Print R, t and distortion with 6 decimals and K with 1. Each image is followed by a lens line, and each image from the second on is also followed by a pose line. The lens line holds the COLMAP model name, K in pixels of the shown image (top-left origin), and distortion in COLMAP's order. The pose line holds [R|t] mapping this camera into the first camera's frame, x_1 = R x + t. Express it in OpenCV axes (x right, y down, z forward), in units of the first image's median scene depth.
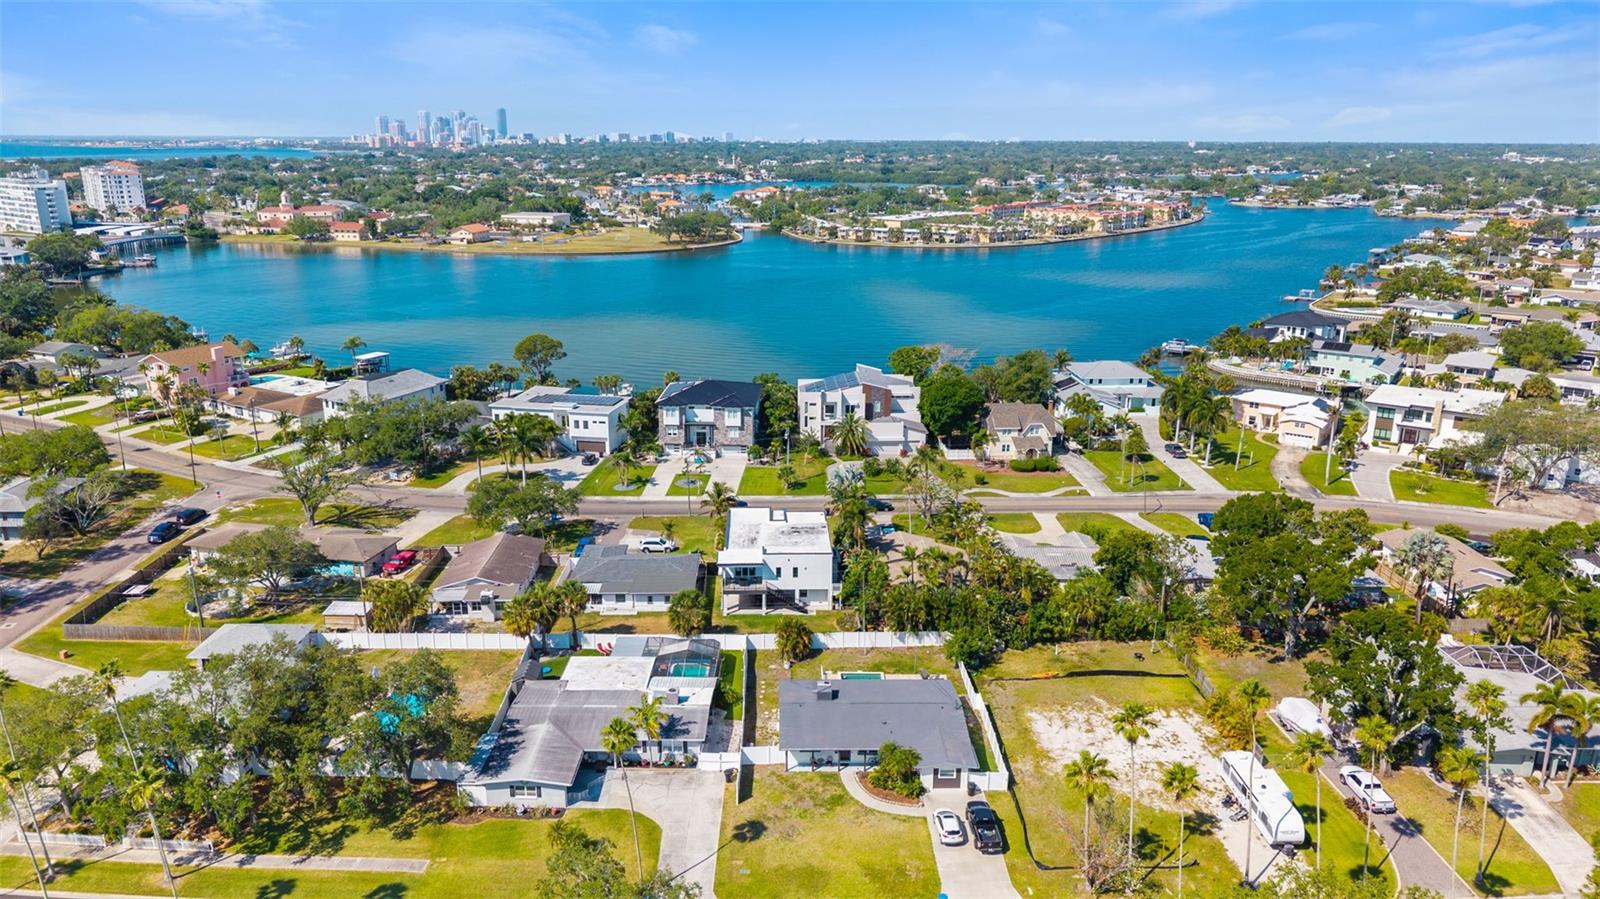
lens RADIAL K [[1070.1, 0, 800.0], [0, 1070.1, 449.5], [0, 0, 1]] dist [0.065887, -0.091610]
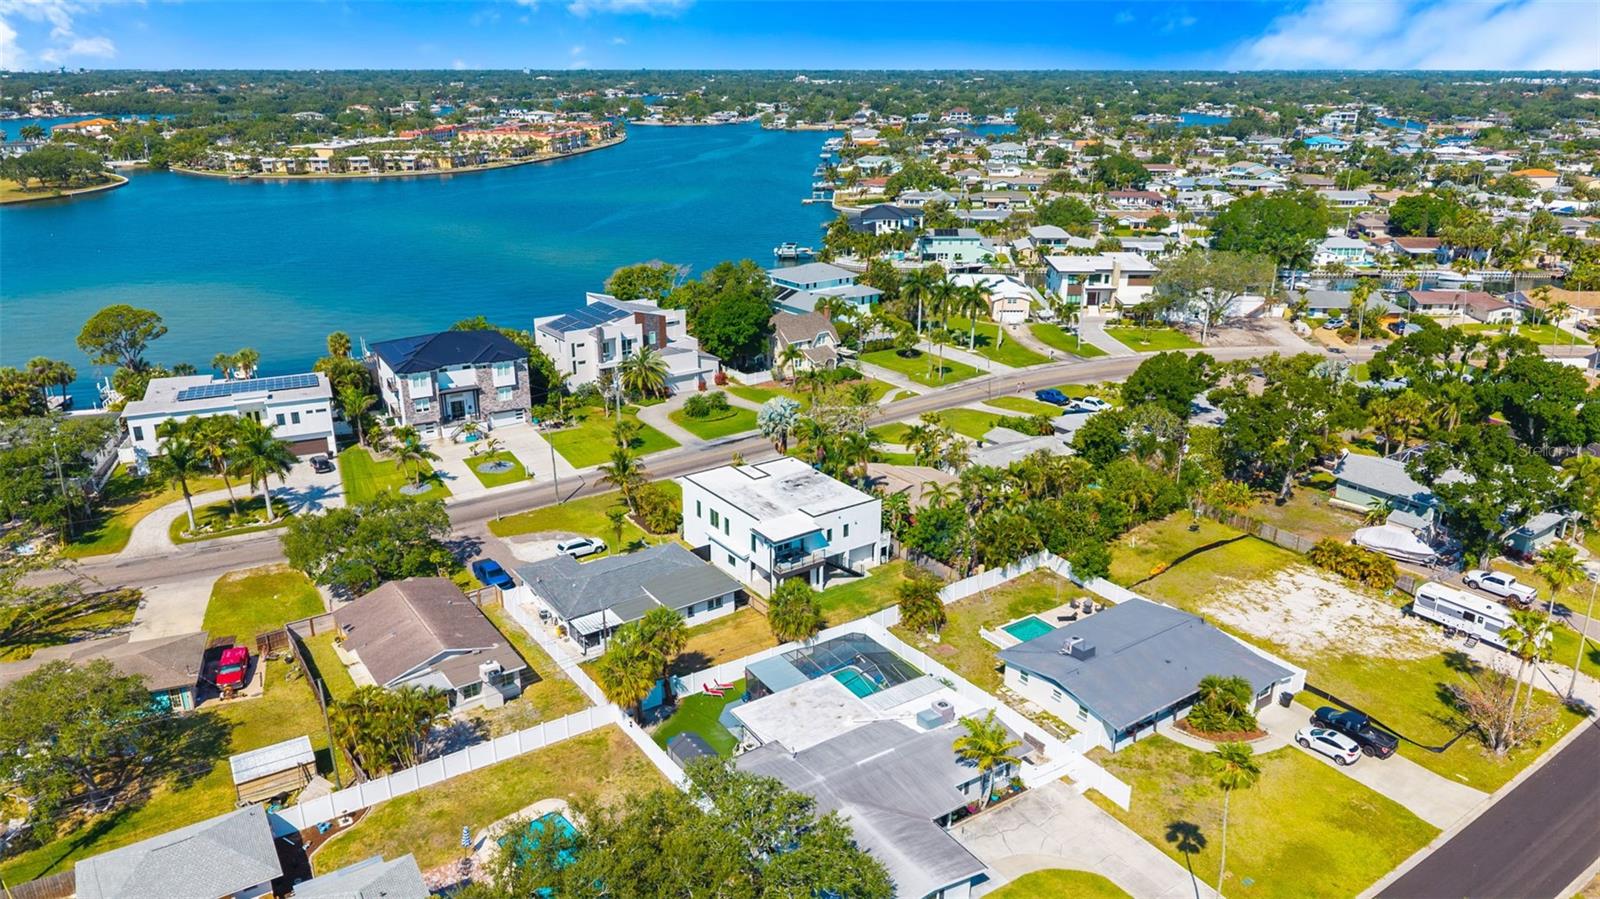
lens RADIAL K [[1070.1, 0, 800.0], [0, 1070.1, 449.5], [0, 0, 1]] dist [0.065887, -0.091610]
pose [[0.830476, -0.191278, 0.523185, -0.287803], [0.160437, 0.981532, 0.104183, -0.022666], [-0.533451, -0.002583, 0.845827, 0.217457]]
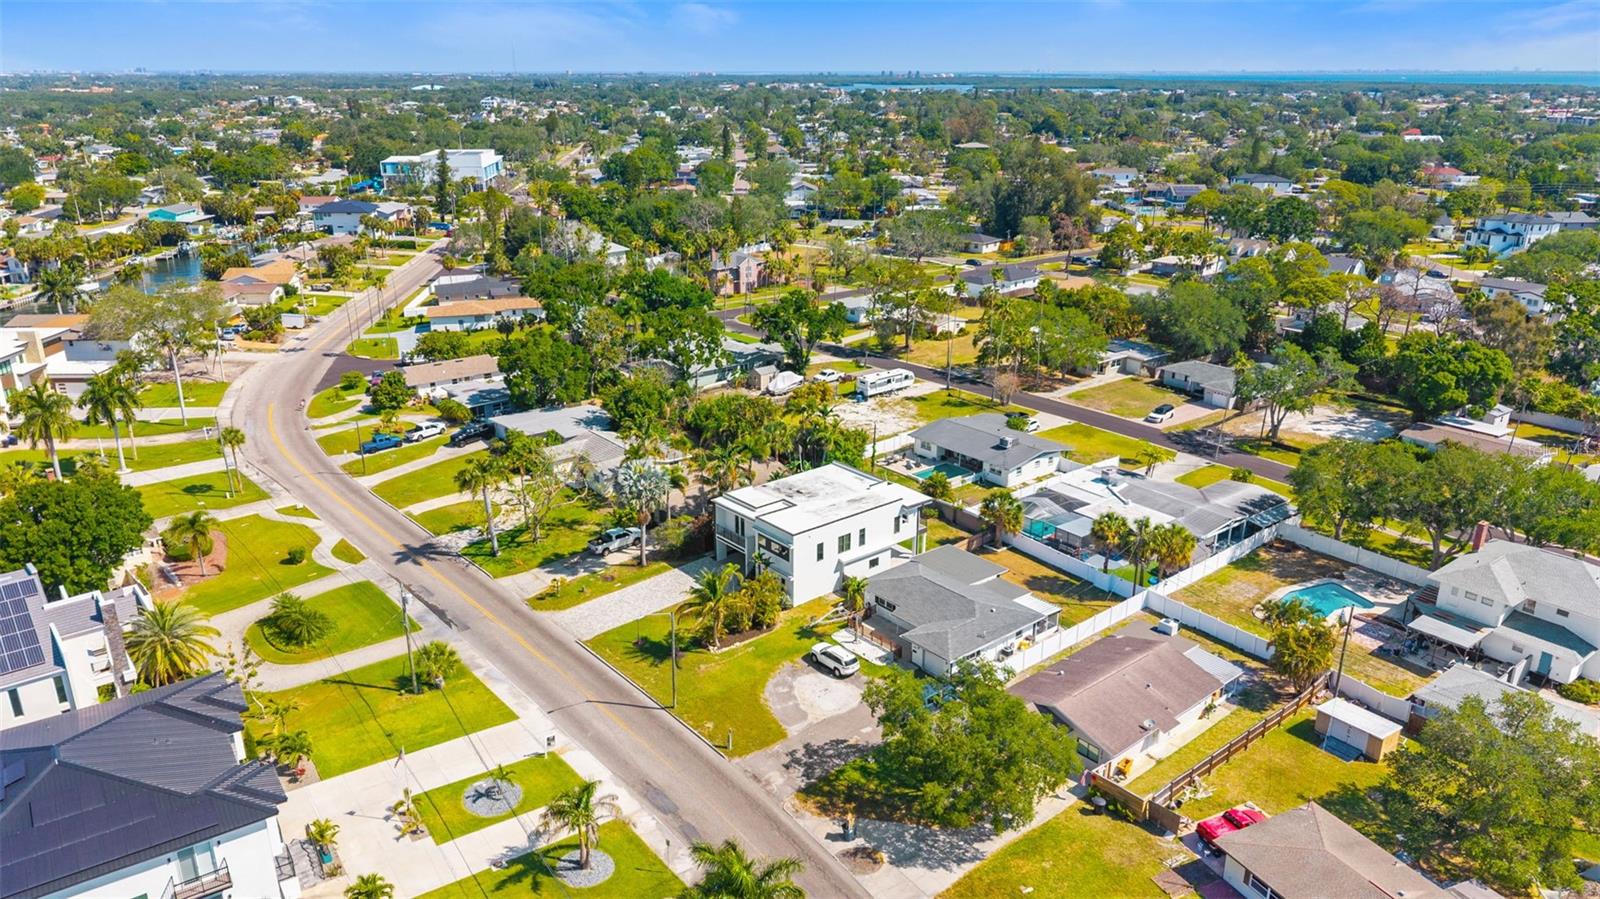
lens RADIAL K [[1070.1, 0, 800.0], [0, 1070.1, 449.5], [0, 0, 1]] dist [0.065887, -0.091610]
pose [[-0.618627, -0.266323, 0.739171, -0.408395], [0.216956, 0.846313, 0.486502, -0.236823], [-0.755137, 0.461330, -0.465771, 0.935780]]
